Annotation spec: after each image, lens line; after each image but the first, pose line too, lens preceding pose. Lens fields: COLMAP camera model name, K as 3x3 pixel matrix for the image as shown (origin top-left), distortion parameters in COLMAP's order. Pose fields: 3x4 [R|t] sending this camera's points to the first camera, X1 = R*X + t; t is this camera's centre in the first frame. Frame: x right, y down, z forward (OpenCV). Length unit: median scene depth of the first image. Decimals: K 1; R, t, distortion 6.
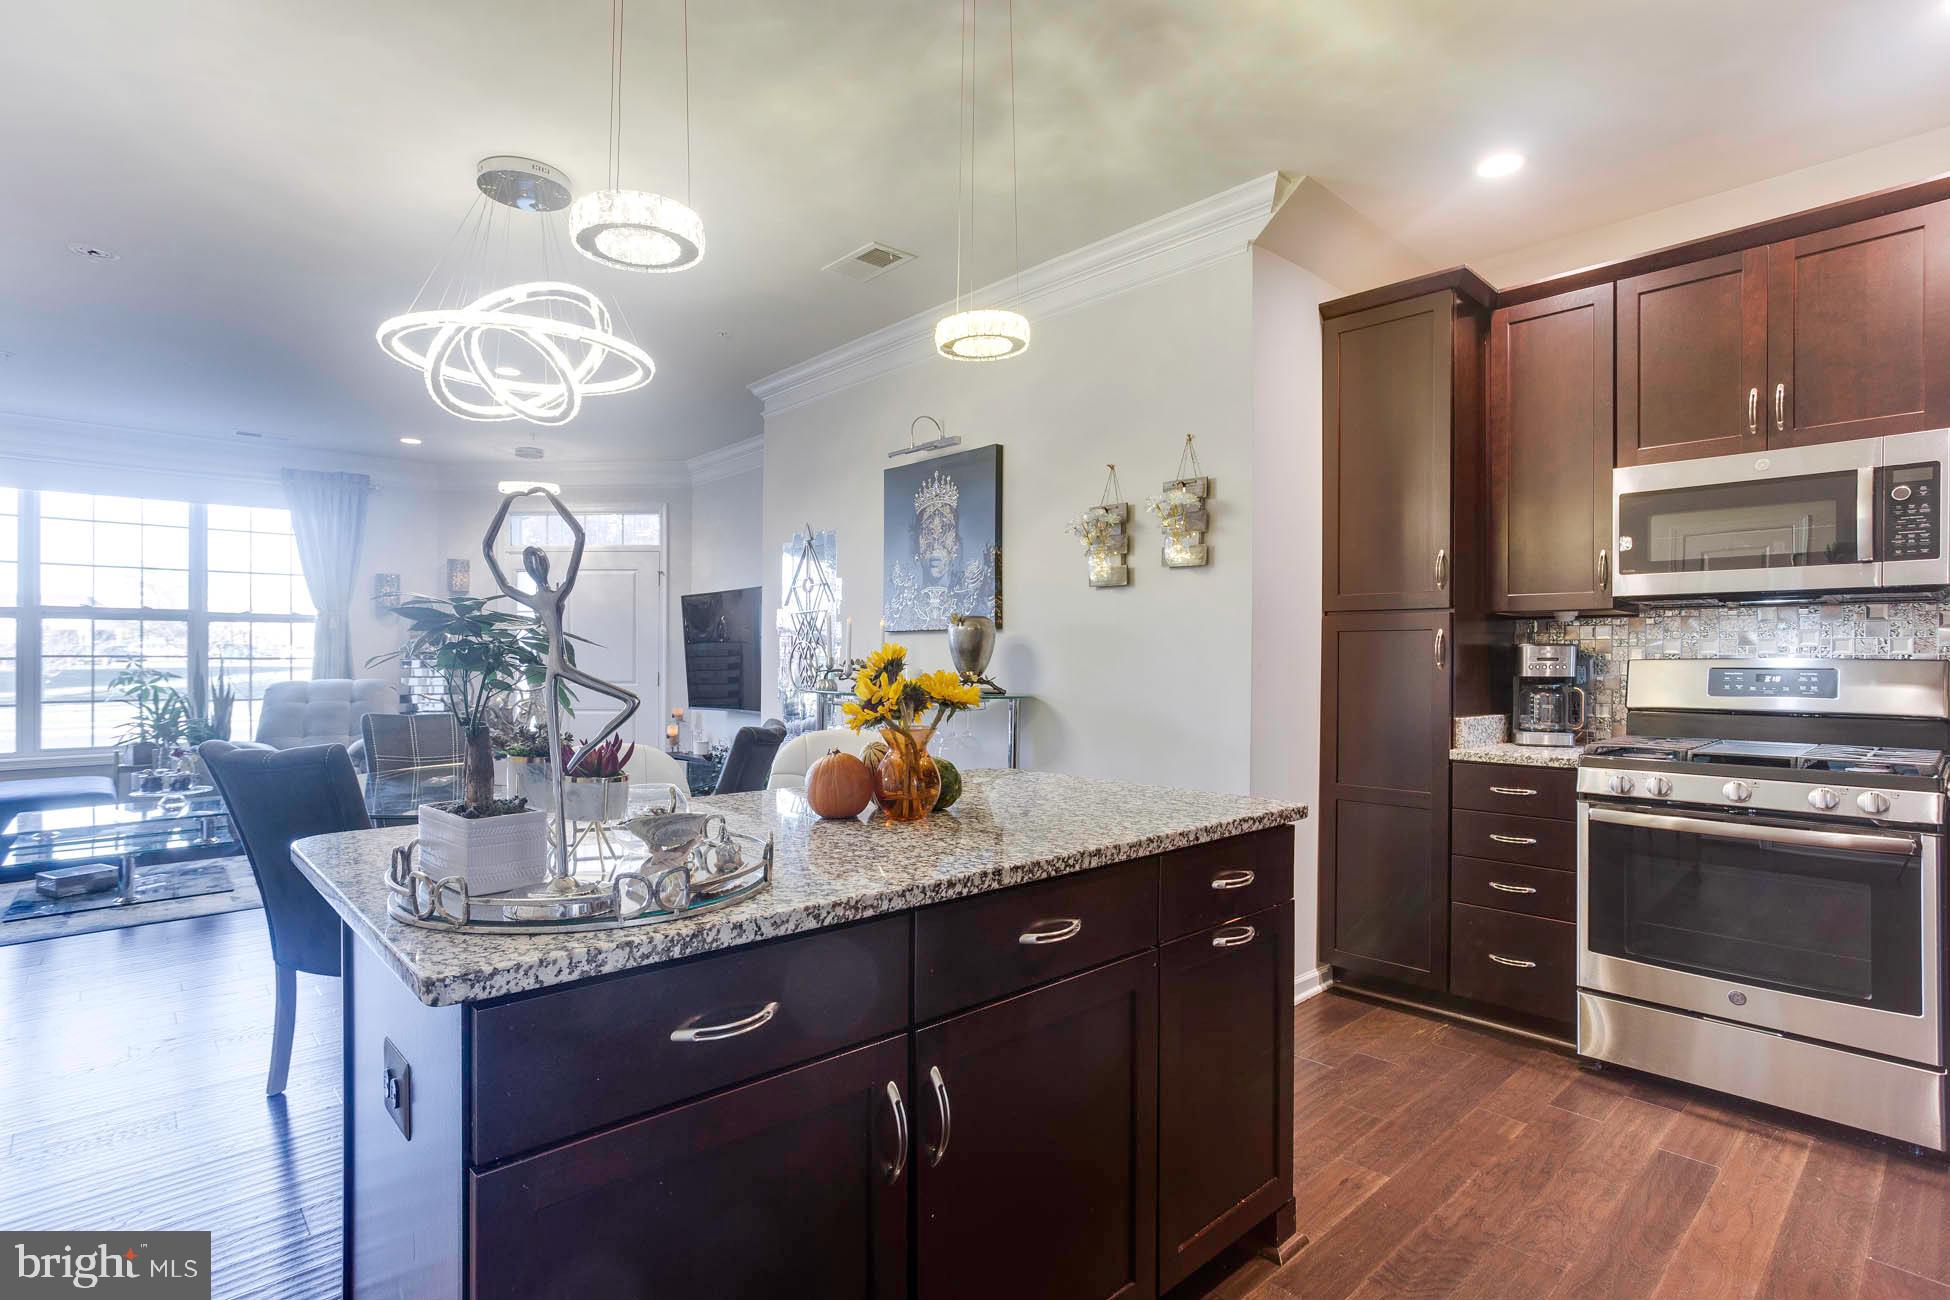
lens RADIAL K [[959.9, 0, 978.3], [0, 959.9, 659.0], [0, 0, 1]] dist [-0.057961, 0.036597]
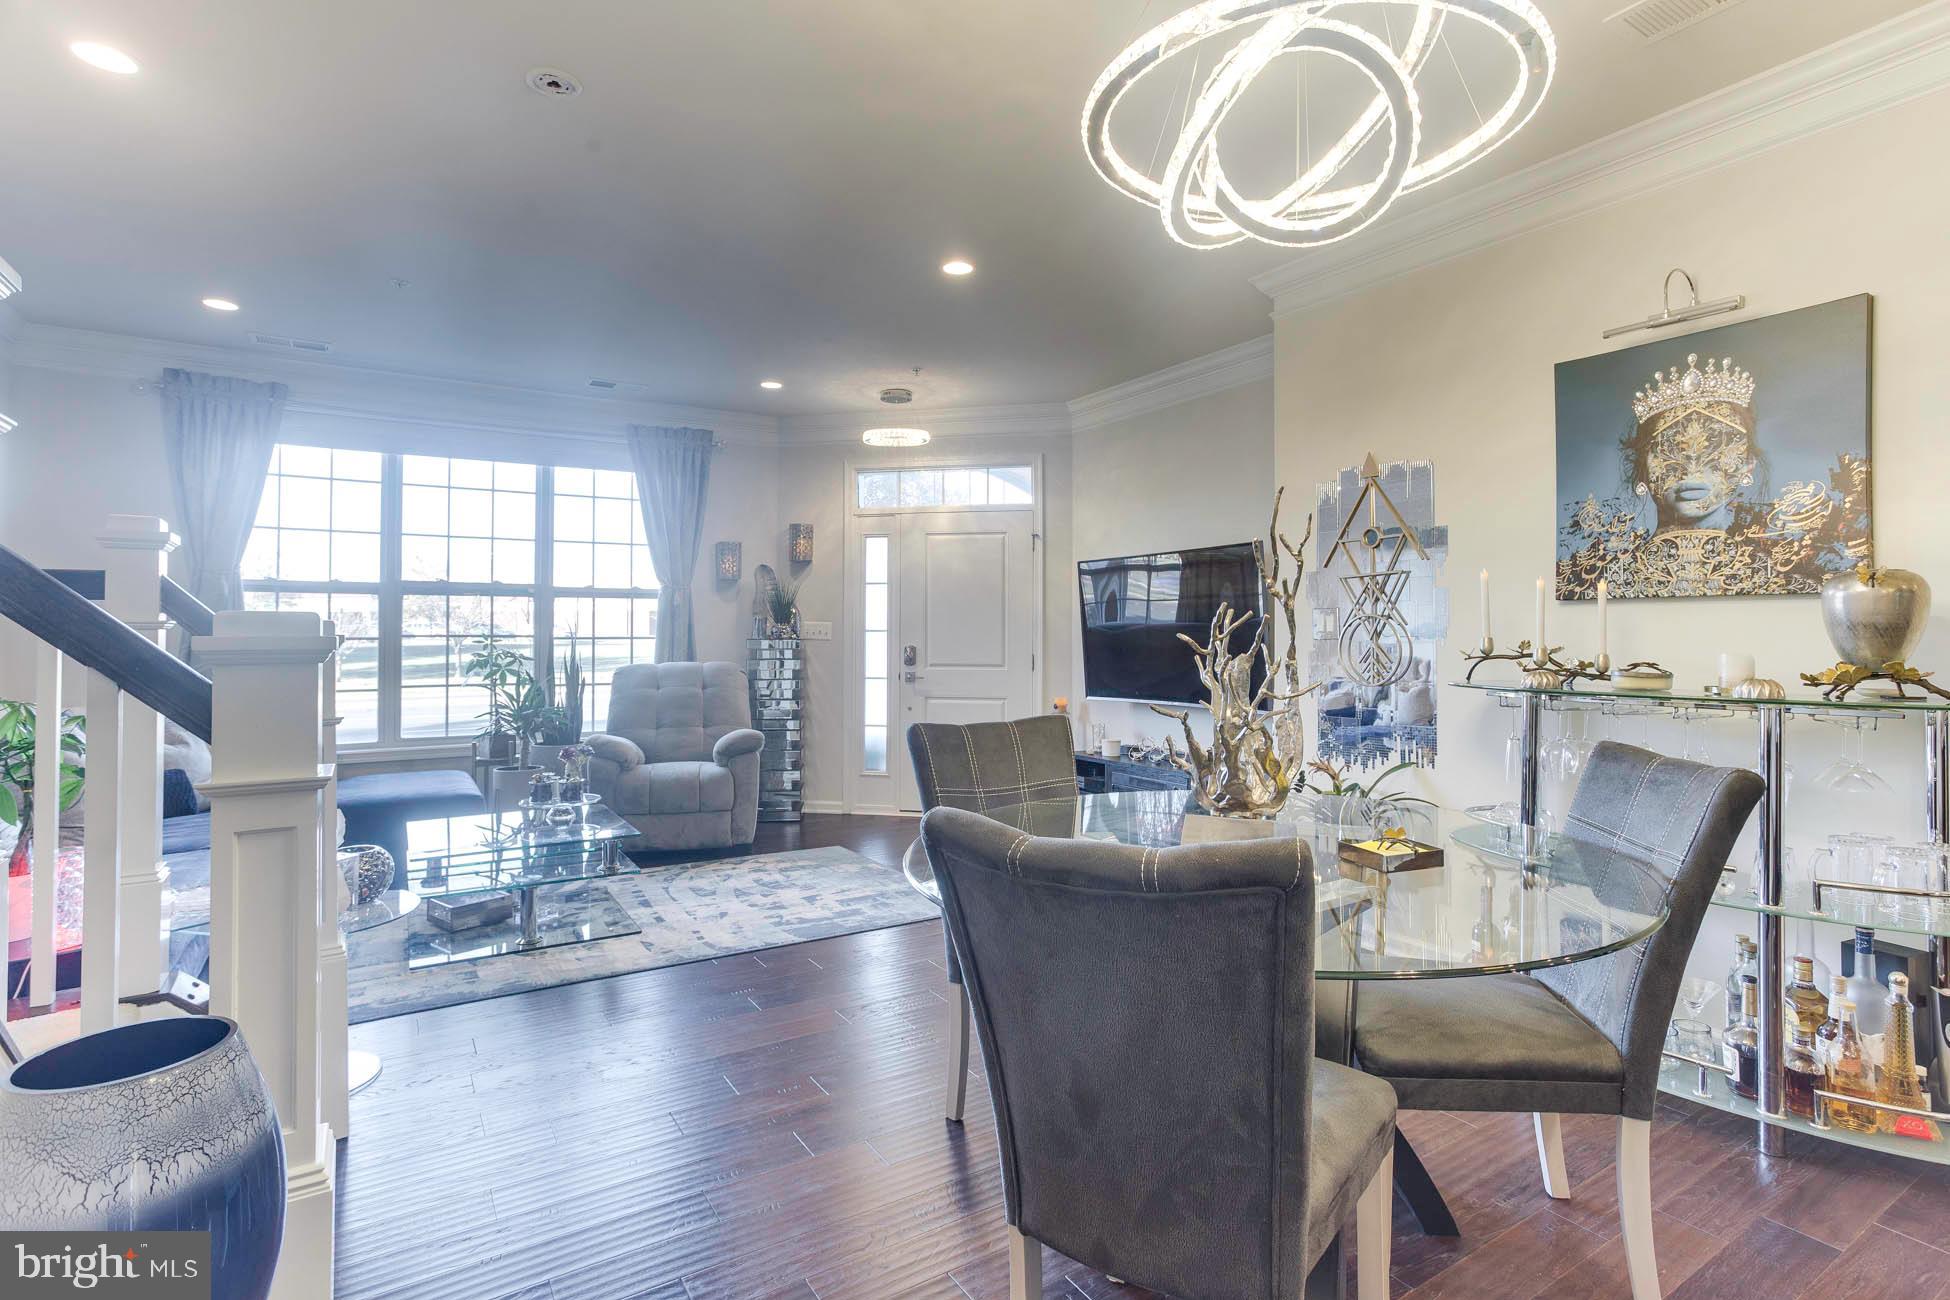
lens RADIAL K [[951.5, 0, 983.4], [0, 951.5, 621.3], [0, 0, 1]] dist [-0.055700, 0.038336]
pose [[0.985080, -0.003613, -0.172061, -0.554755], [0.000950, 0.999879, -0.015552, -0.005032], [0.172096, 0.015156, 0.984964, 0.392306]]
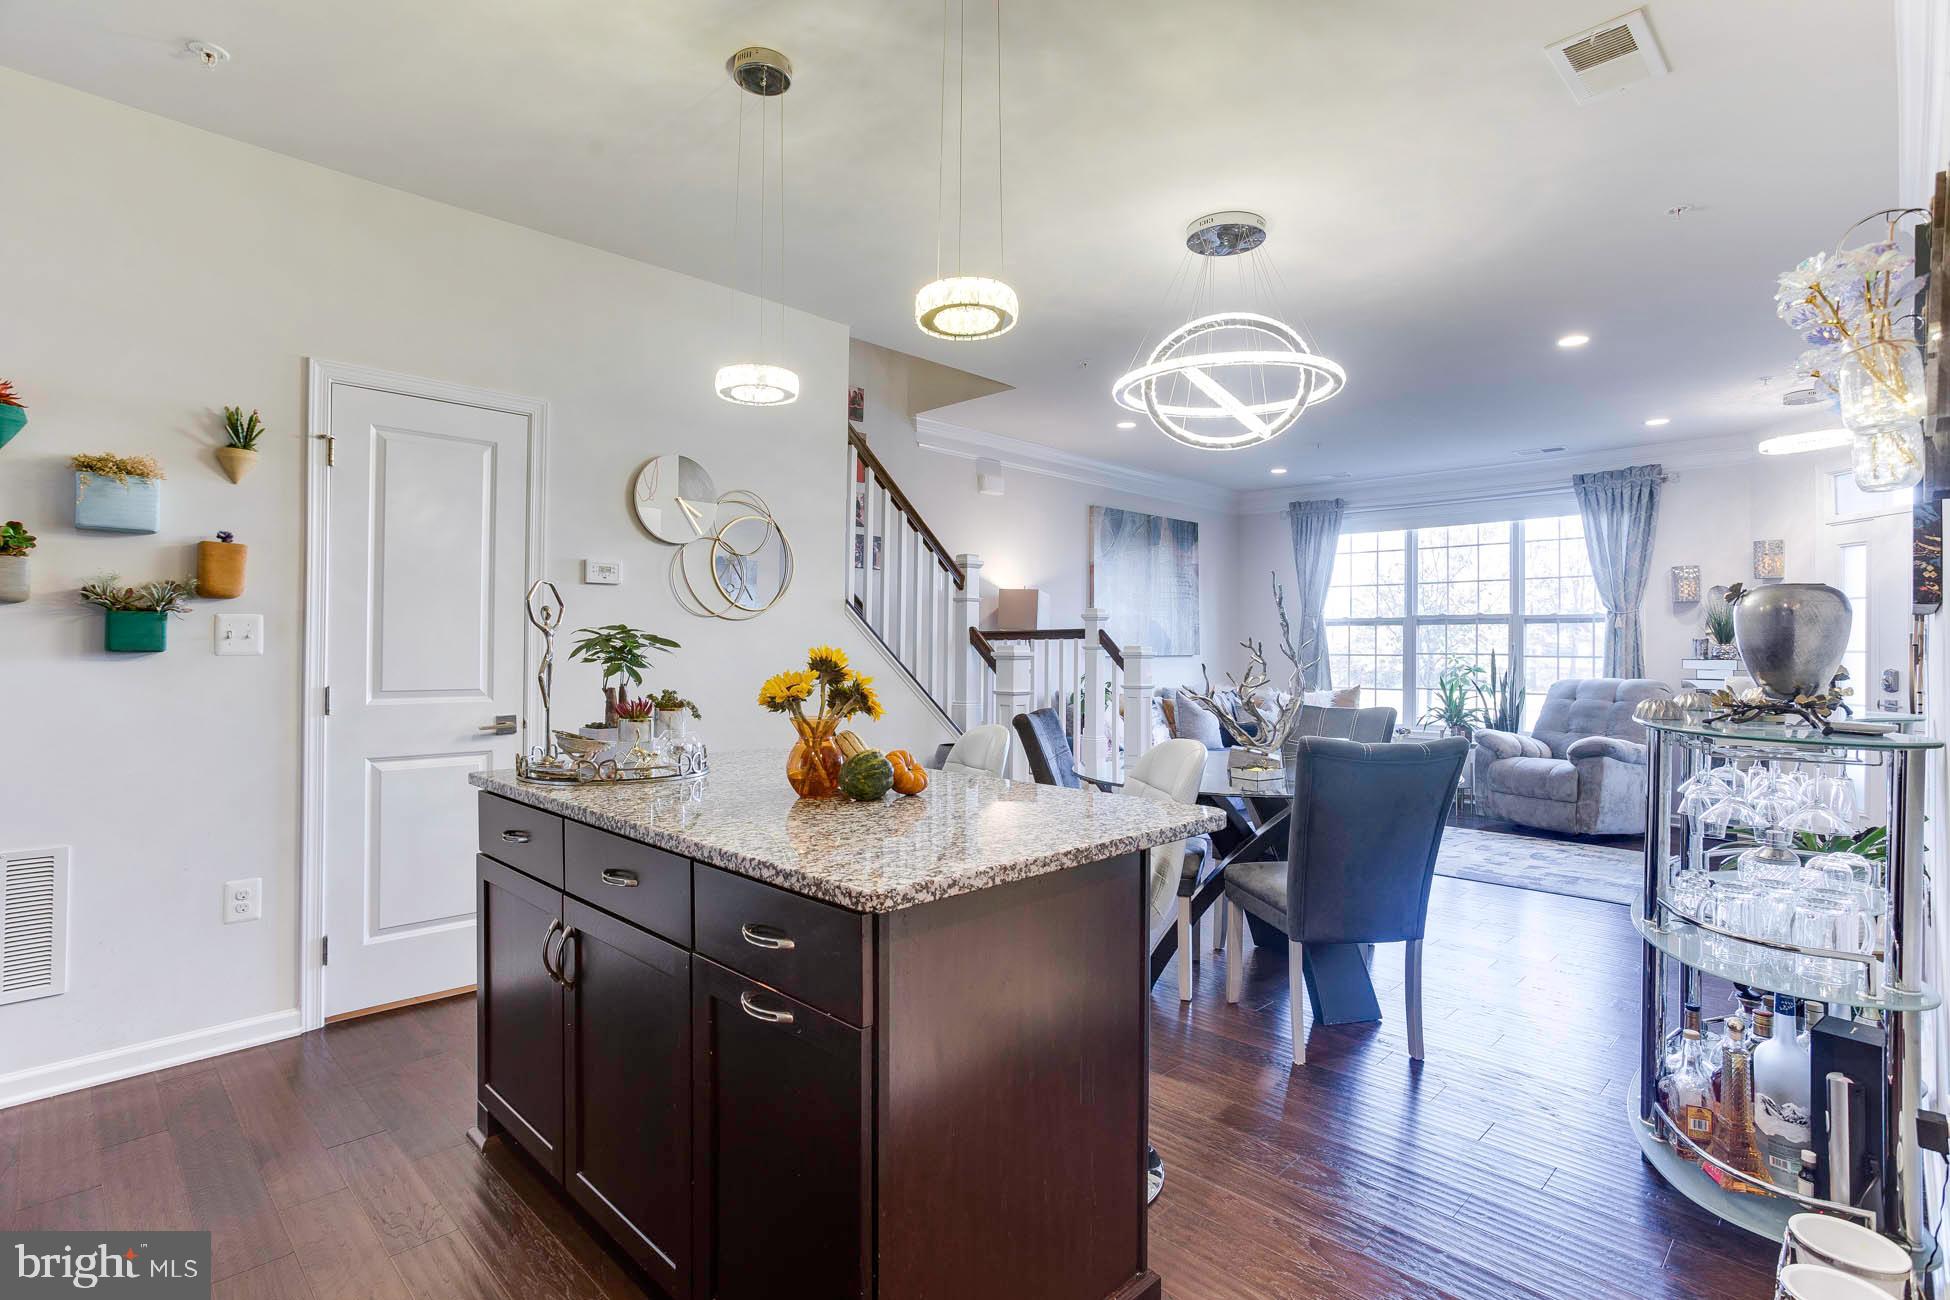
lens RADIAL K [[957.3, 0, 979.2], [0, 957.3, 646.6], [0, 0, 1]] dist [-0.055372, 0.035647]
pose [[0.042768, -0.003629, -0.999078, 0.597052], [-0.008245, 0.999958, -0.003985, -0.005470], [0.999051, 0.008408, 0.042737, 0.634079]]
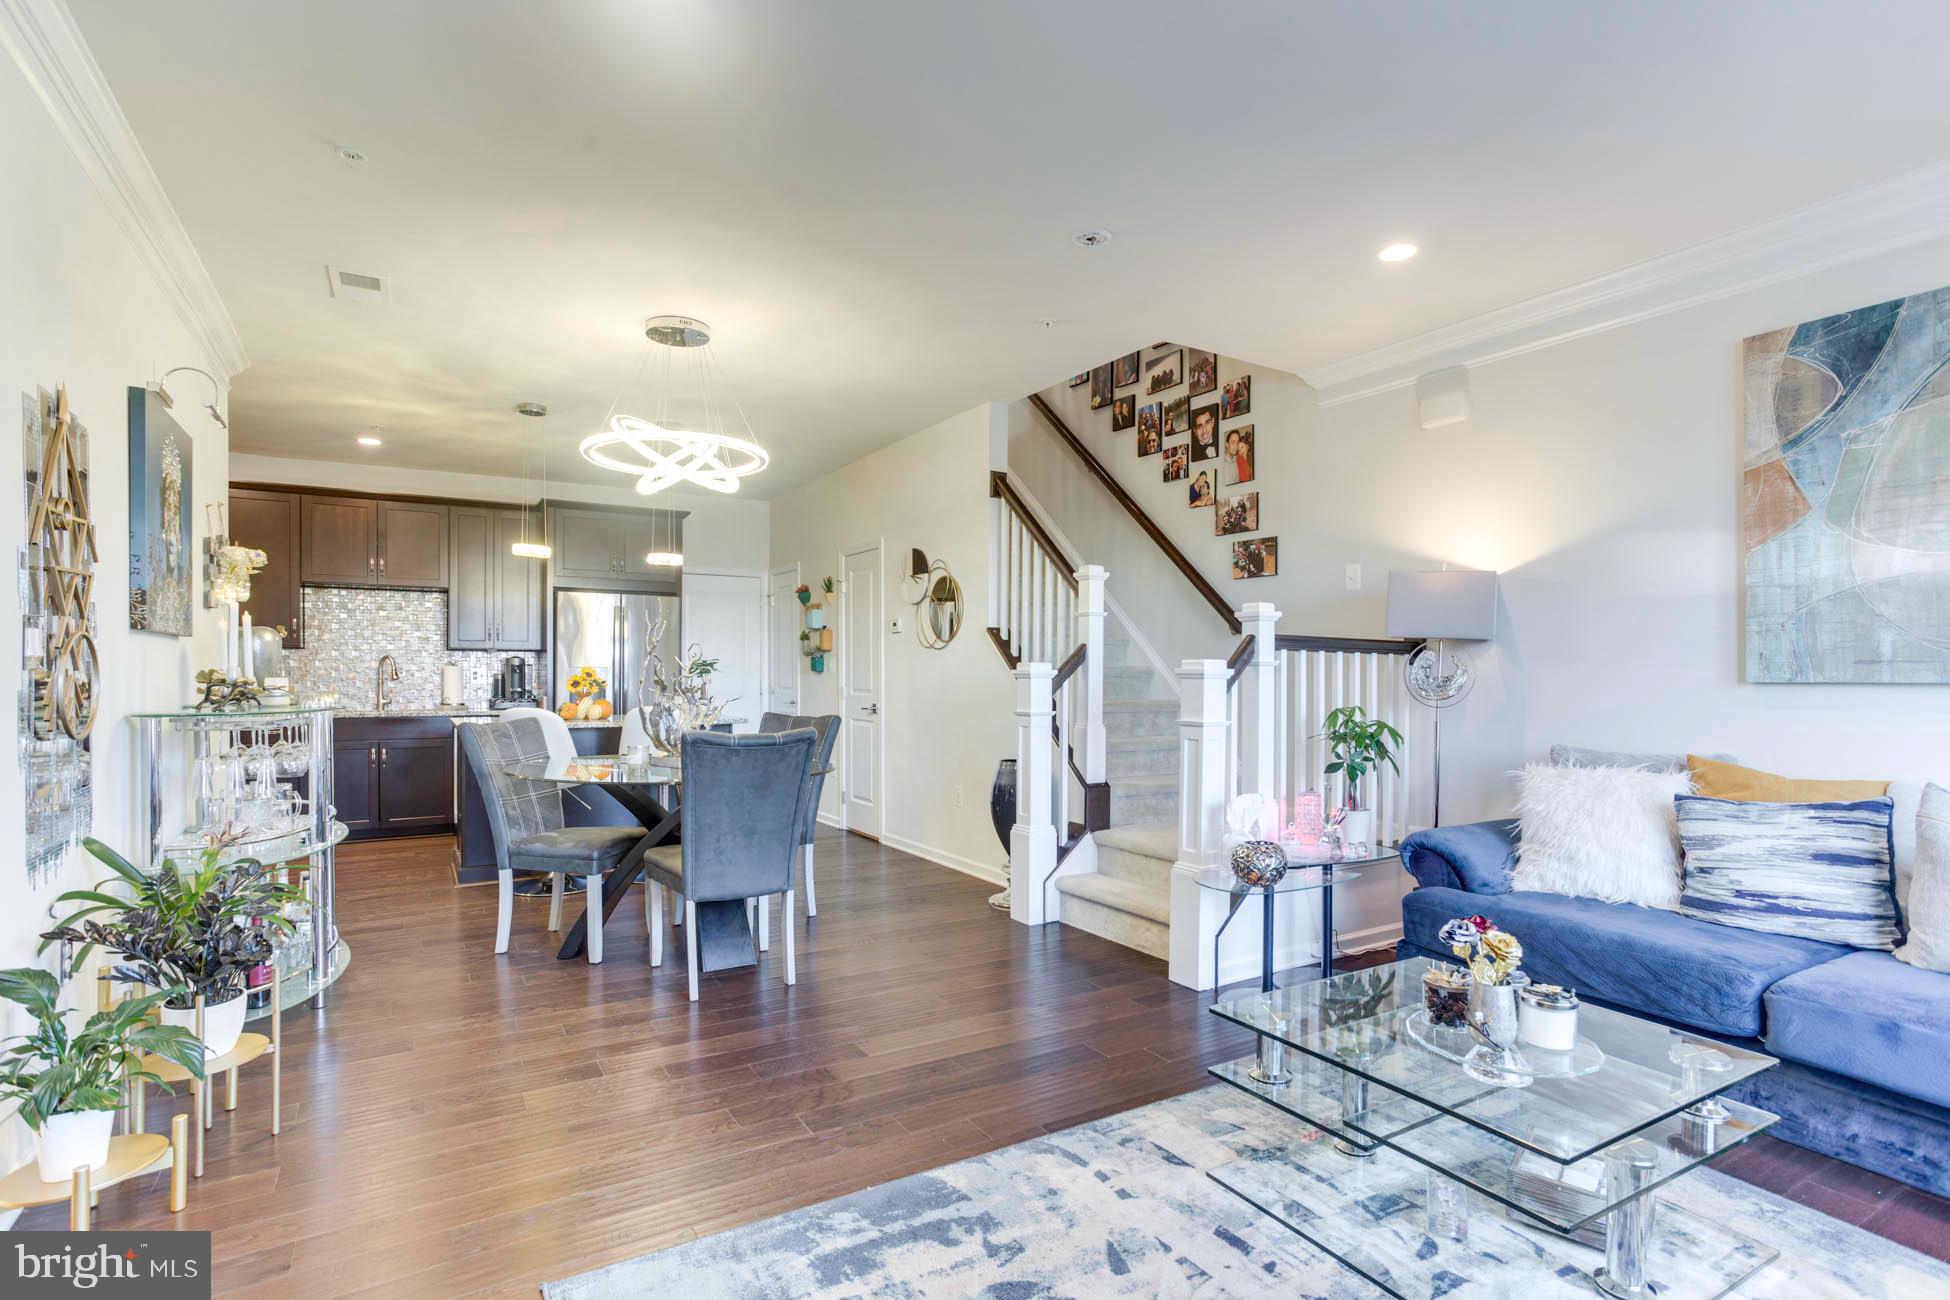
lens RADIAL K [[960.0, 0, 976.4], [0, 960.0, 672.2], [0, 0, 1]] dist [-0.045128, 0.031325]
pose [[-0.979609, -0.004377, 0.200864, -1.156925], [-0.003983, 0.999989, 0.002367, -0.002908], [-0.200872, 0.001519, -0.979616, 2.207721]]
